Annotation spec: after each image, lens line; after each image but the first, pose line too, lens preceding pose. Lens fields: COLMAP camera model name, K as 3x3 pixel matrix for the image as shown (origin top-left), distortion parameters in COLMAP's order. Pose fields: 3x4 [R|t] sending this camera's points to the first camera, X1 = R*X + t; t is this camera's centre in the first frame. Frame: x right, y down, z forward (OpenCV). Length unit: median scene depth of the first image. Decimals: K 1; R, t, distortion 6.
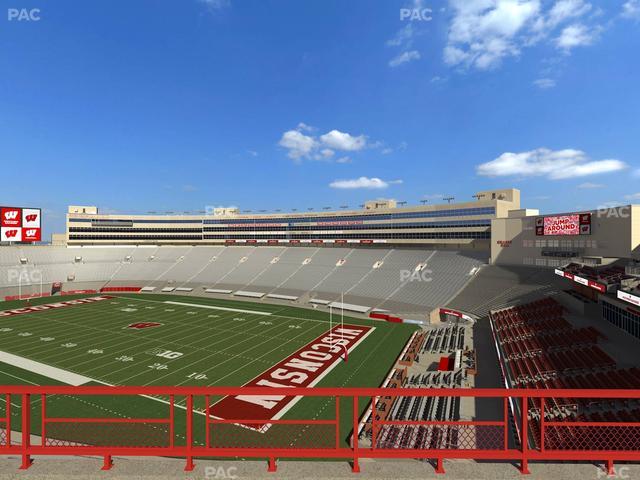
lens RADIAL K [[320.1, 0, 320.3], [0, 320.1, 240.3], [0, 0, 1]] dist [0.000345, 0.000149]
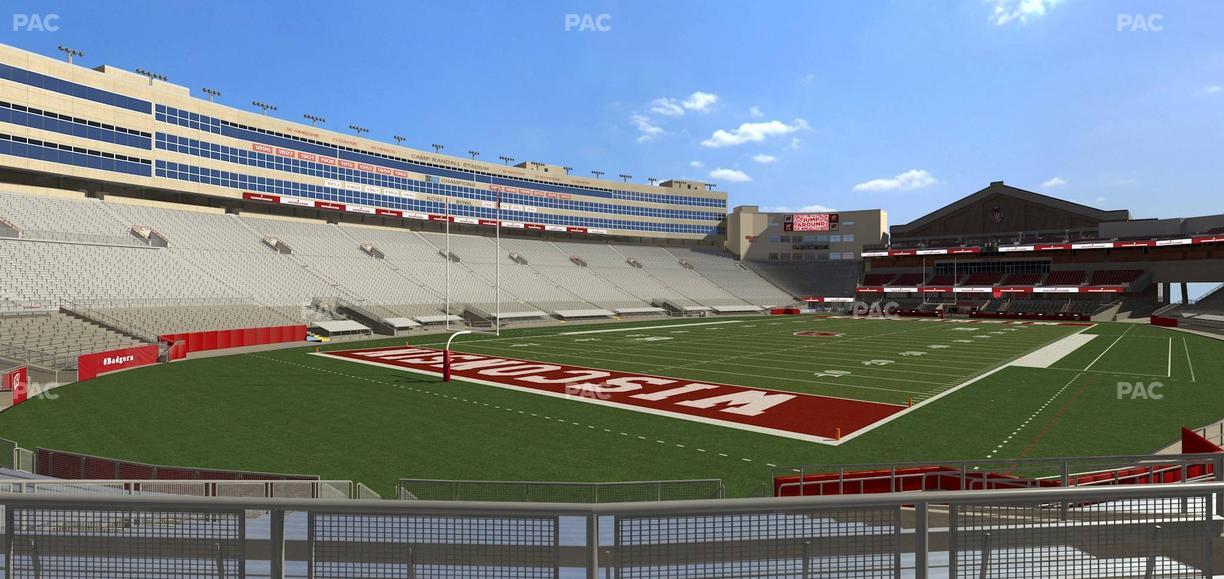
lens RADIAL K [[612.7, 0, 612.2], [0, 612.7, 286.6], [0, 0, 1]] dist [0.000554, 0.001544]
pose [[0.298331, 0.005263, 0.954448, -0.869496], [0.000628, 0.999983, -0.005711, 0.108767], [-0.954462, 0.002303, 0.298323, 0.563928]]
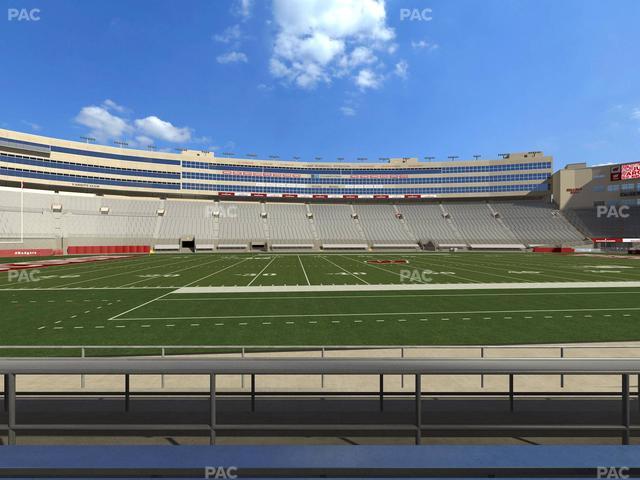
lens RADIAL K [[320.1, 0, 320.0], [0, 320.1, 240.3], [0, 0, 1]] dist [0.000345, 0.000149]
pose [[0.865500, -0.000251, 0.500909, -0.531290], [0.000265, 1.000000, 0.000042, 0.125237], [-0.500909, 0.000097, 0.865500, 0.302493]]
